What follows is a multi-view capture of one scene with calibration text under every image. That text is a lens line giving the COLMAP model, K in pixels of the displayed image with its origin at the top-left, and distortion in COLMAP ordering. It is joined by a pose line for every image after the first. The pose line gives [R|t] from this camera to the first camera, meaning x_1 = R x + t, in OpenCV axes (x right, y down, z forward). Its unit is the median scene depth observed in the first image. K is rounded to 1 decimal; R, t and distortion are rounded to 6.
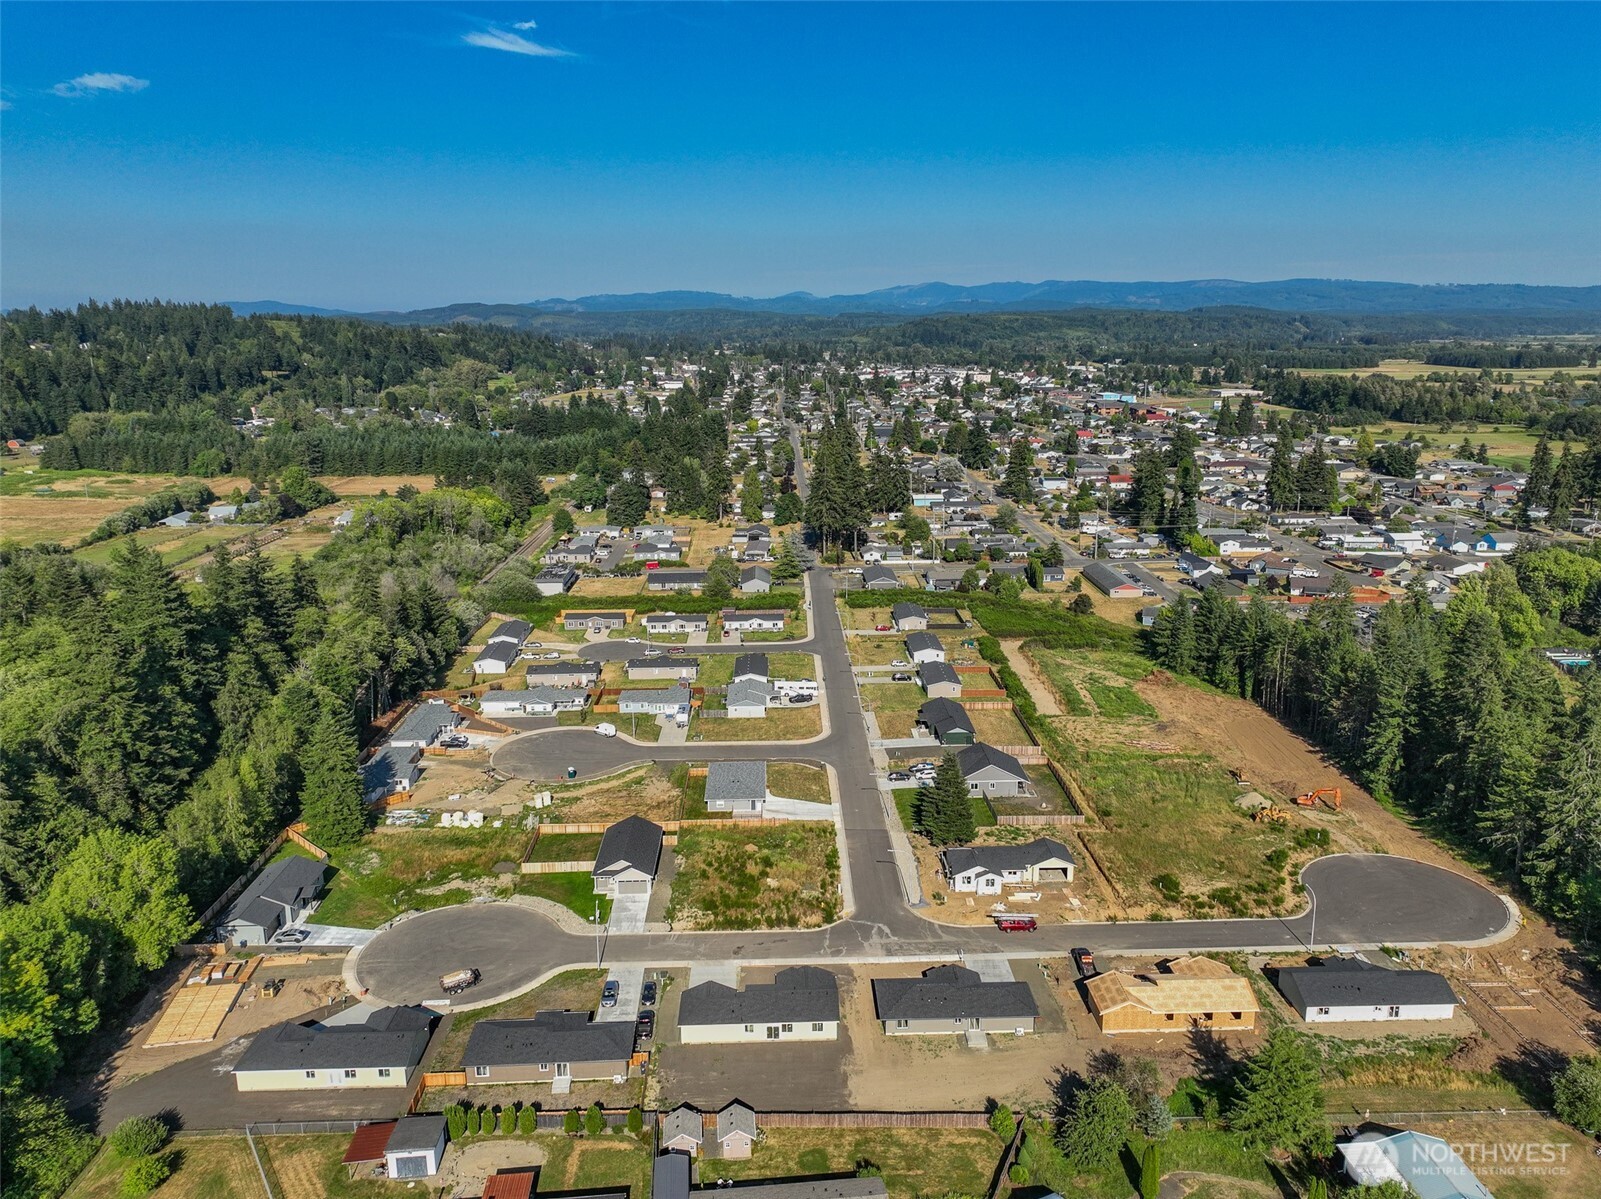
lens RADIAL K [[1150.8, 0, 800.5], [0, 1150.8, 599.5], [0, 0, 1]] dist [0.002883, 0.001635]
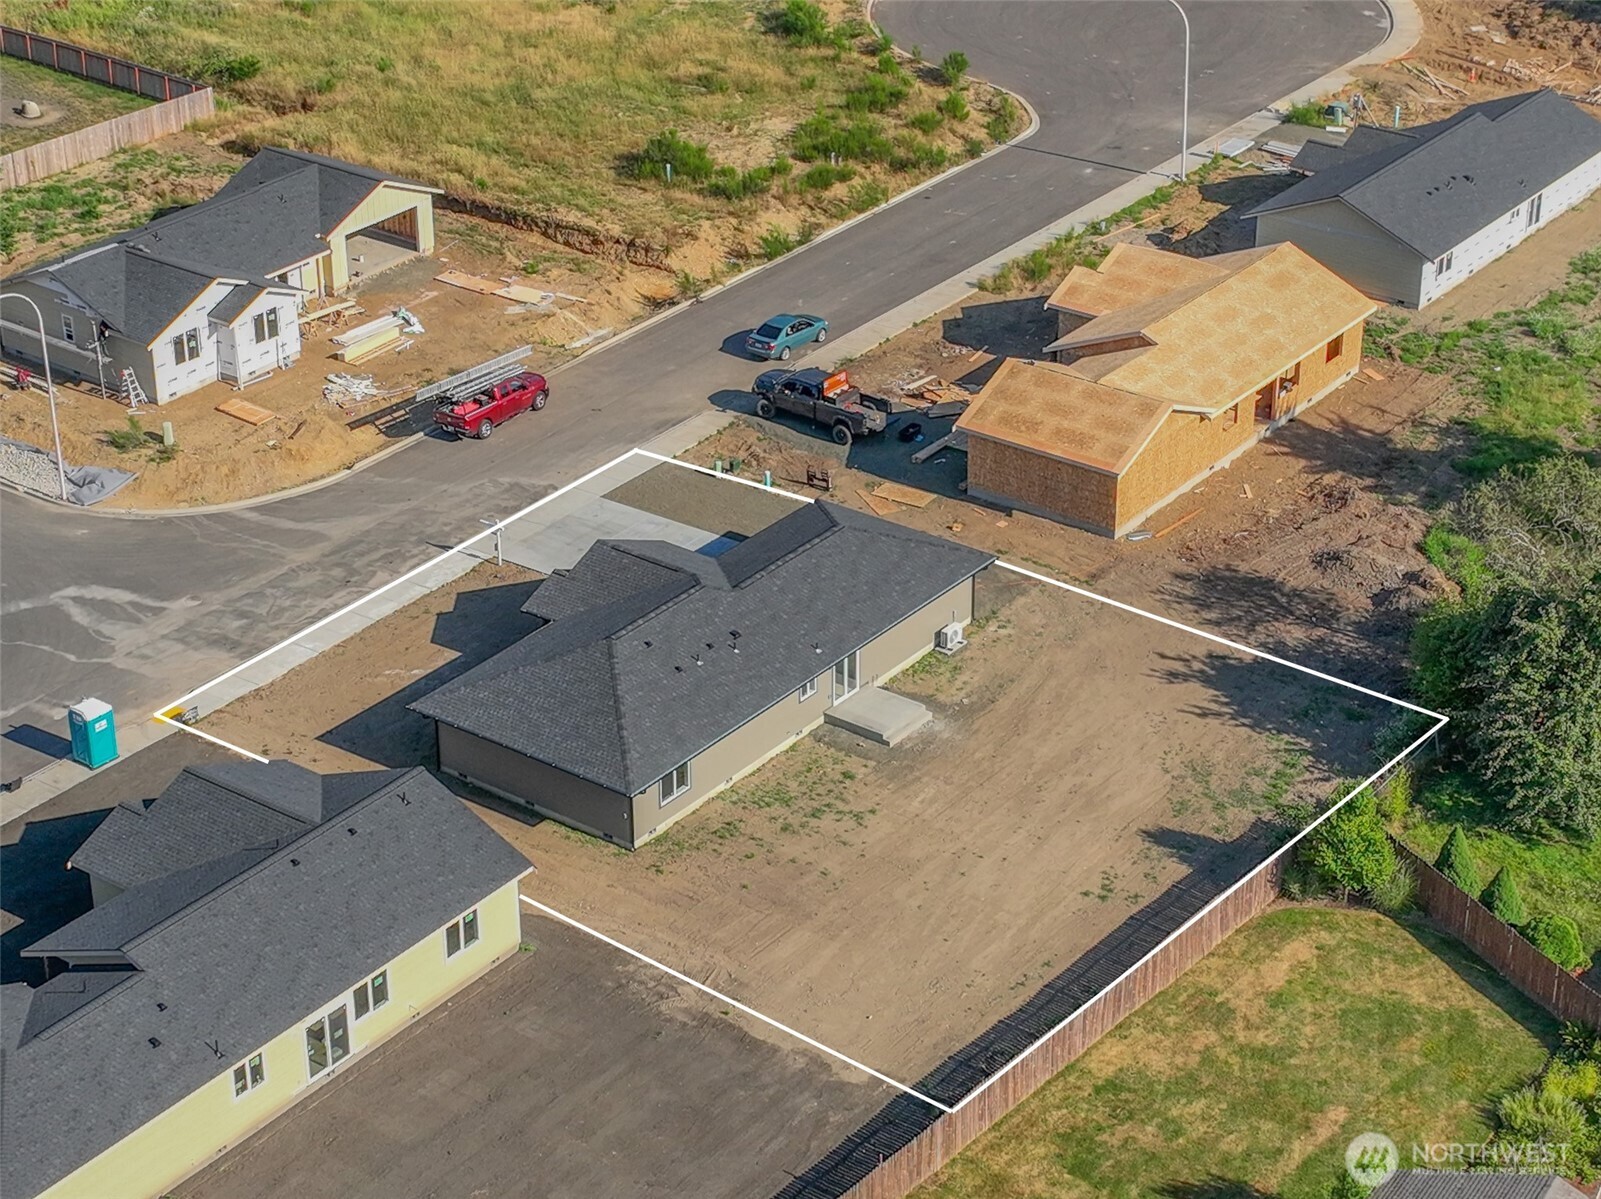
lens RADIAL K [[3163.4, 0, 800.5], [0, 3163.4, 599.5], [0, 0, 1]] dist [-0.000172, 0.034180]
pose [[0.621634, -0.360724, 0.695305, -0.320990], [0.173772, 0.929042, 0.326627, 0.094028], [-0.763789, -0.082218, 0.640208, 0.467956]]
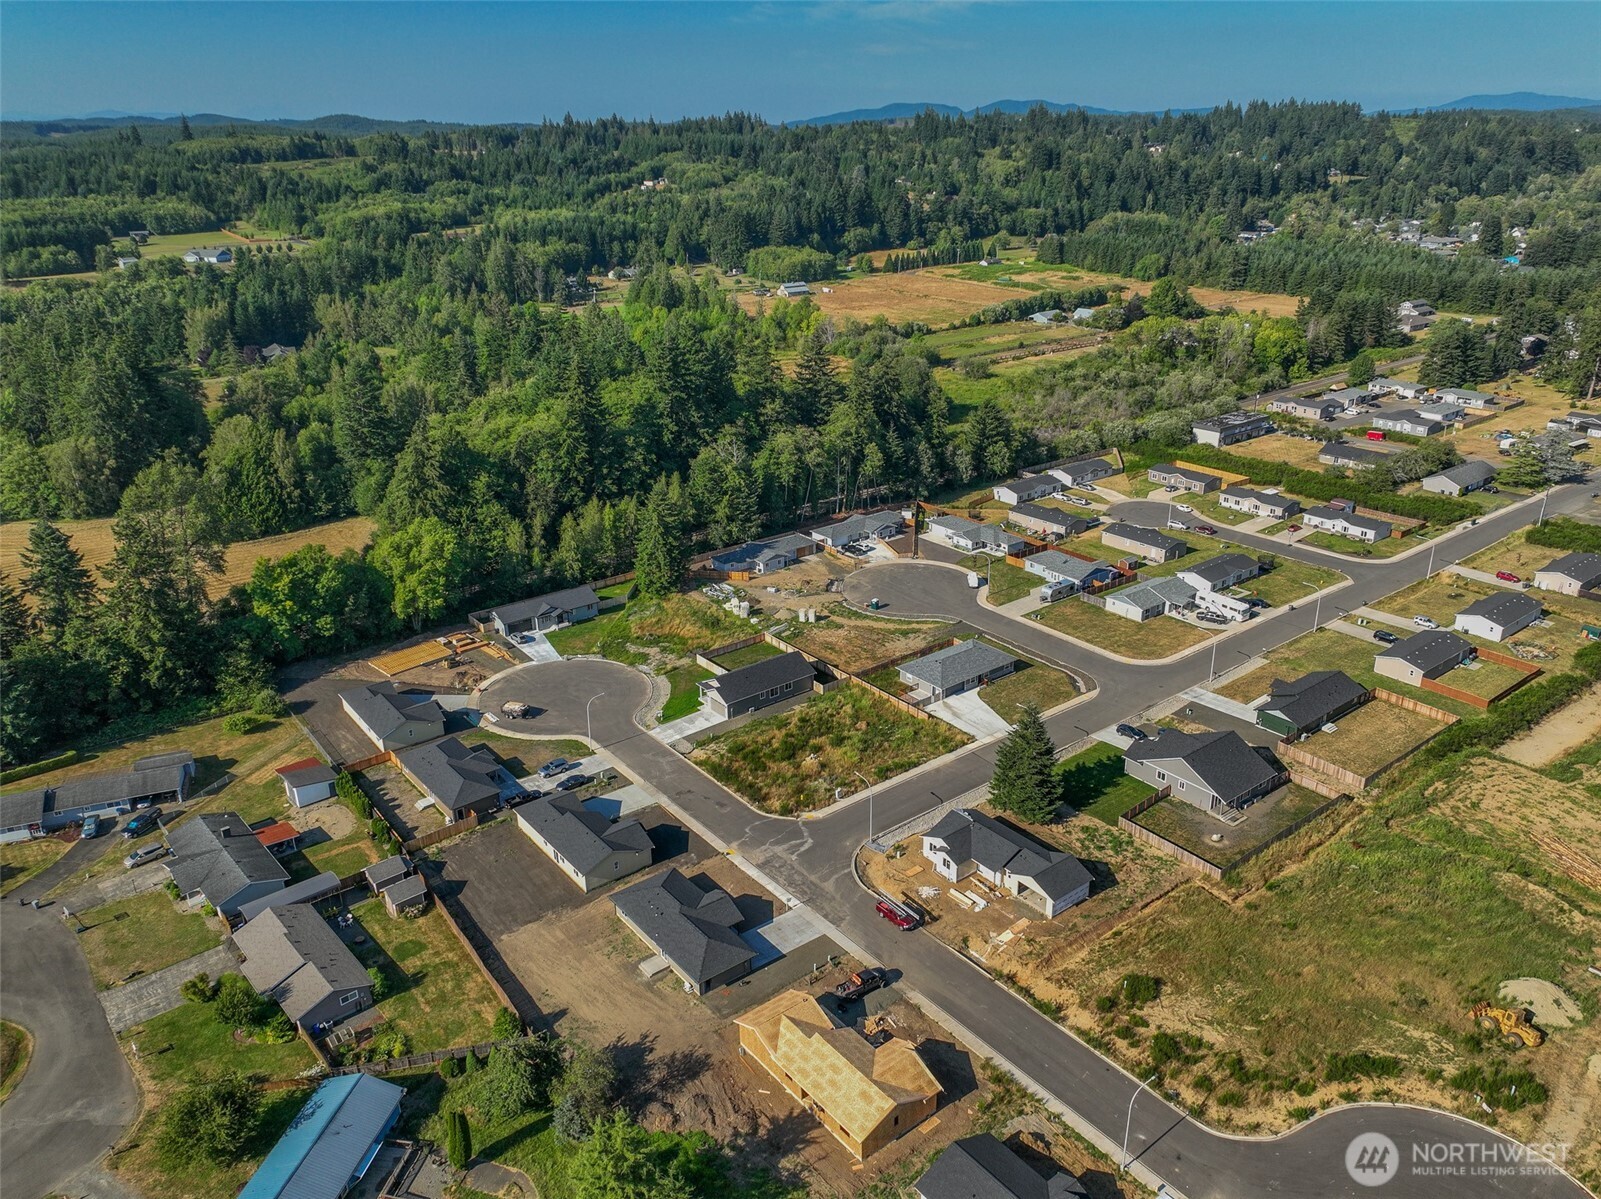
lens RADIAL K [[1150.8, 0, 800.5], [0, 1150.8, 599.5], [0, 0, 1]] dist [0.002883, 0.001635]
pose [[0.595212, 0.296056, -0.747043, 0.706220], [-0.174953, 0.955100, 0.239115, -0.111900], [0.784292, -0.011627, 0.620283, 0.465442]]
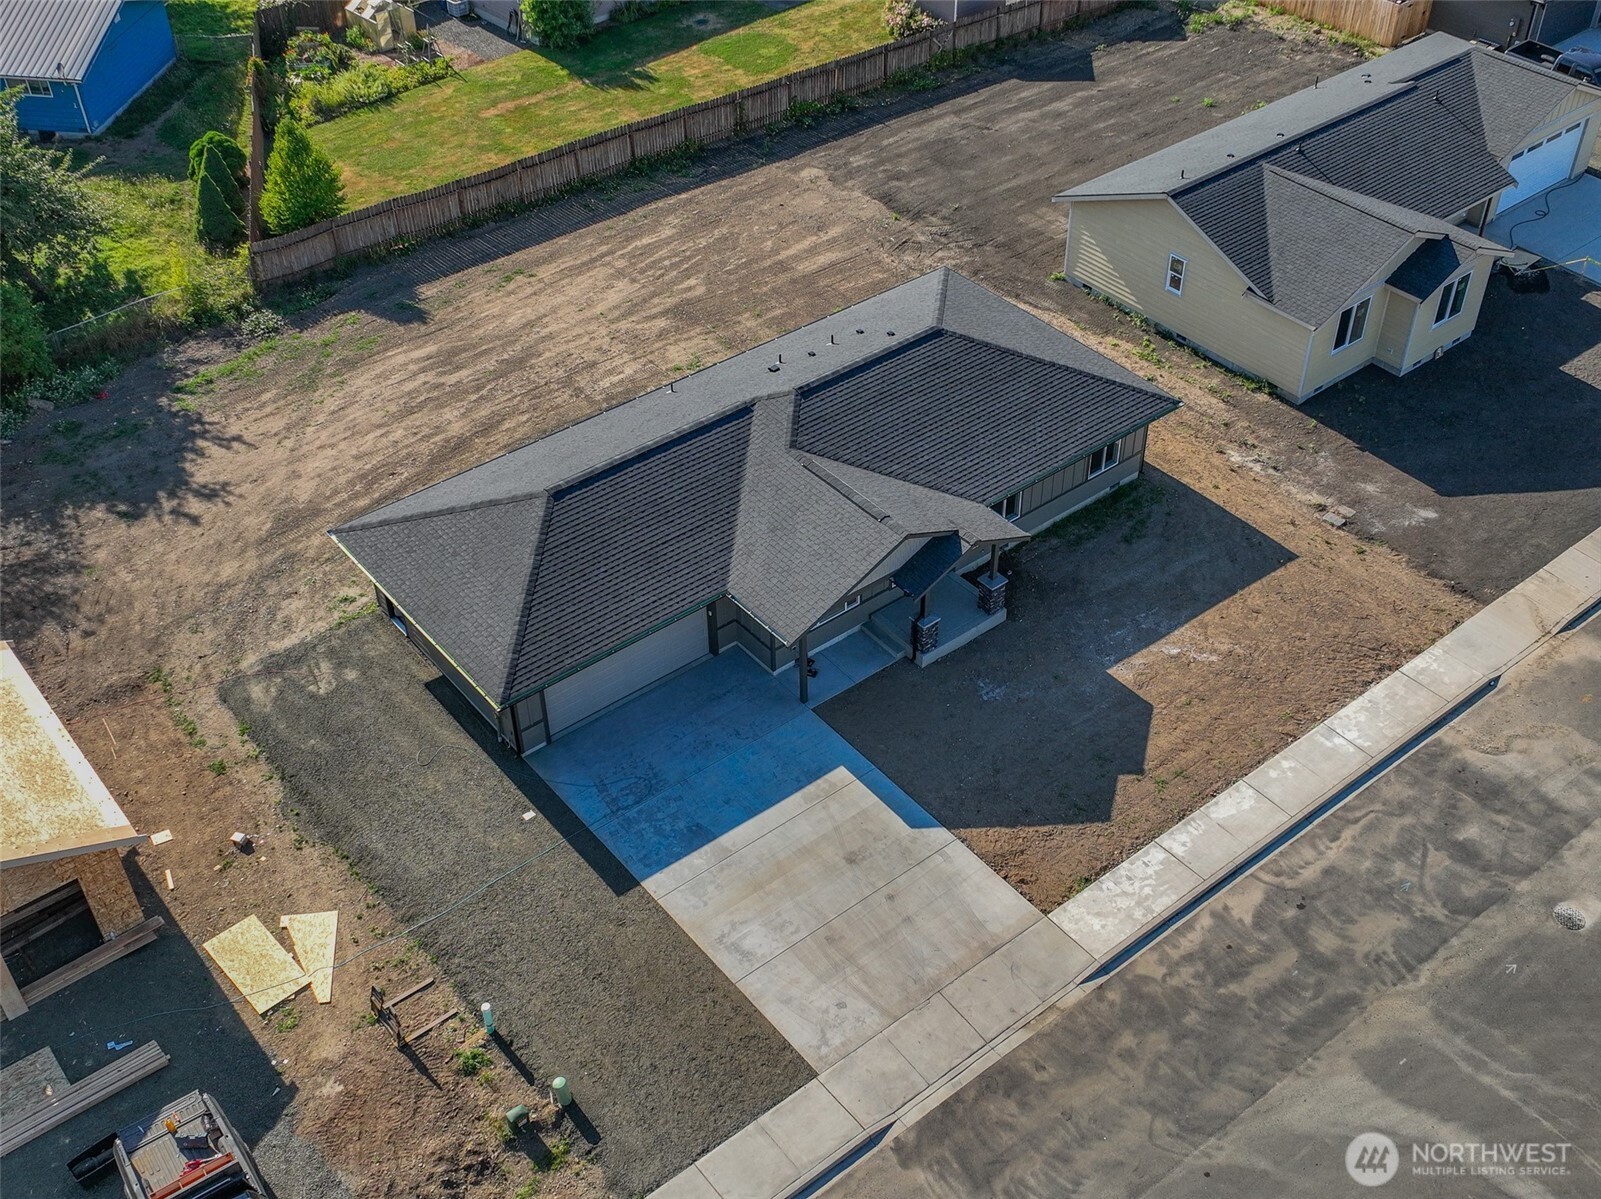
lens RADIAL K [[1689.6, 0, 800.5], [0, 1689.6, 599.5], [0, 0, 1]] dist [0.013891, 0.007400]
pose [[-0.795768, 0.402001, -0.452934, 0.246416], [-0.126353, 0.621236, 0.773369, 0.119217], [0.592274, 0.672652, -0.443566, 1.033493]]
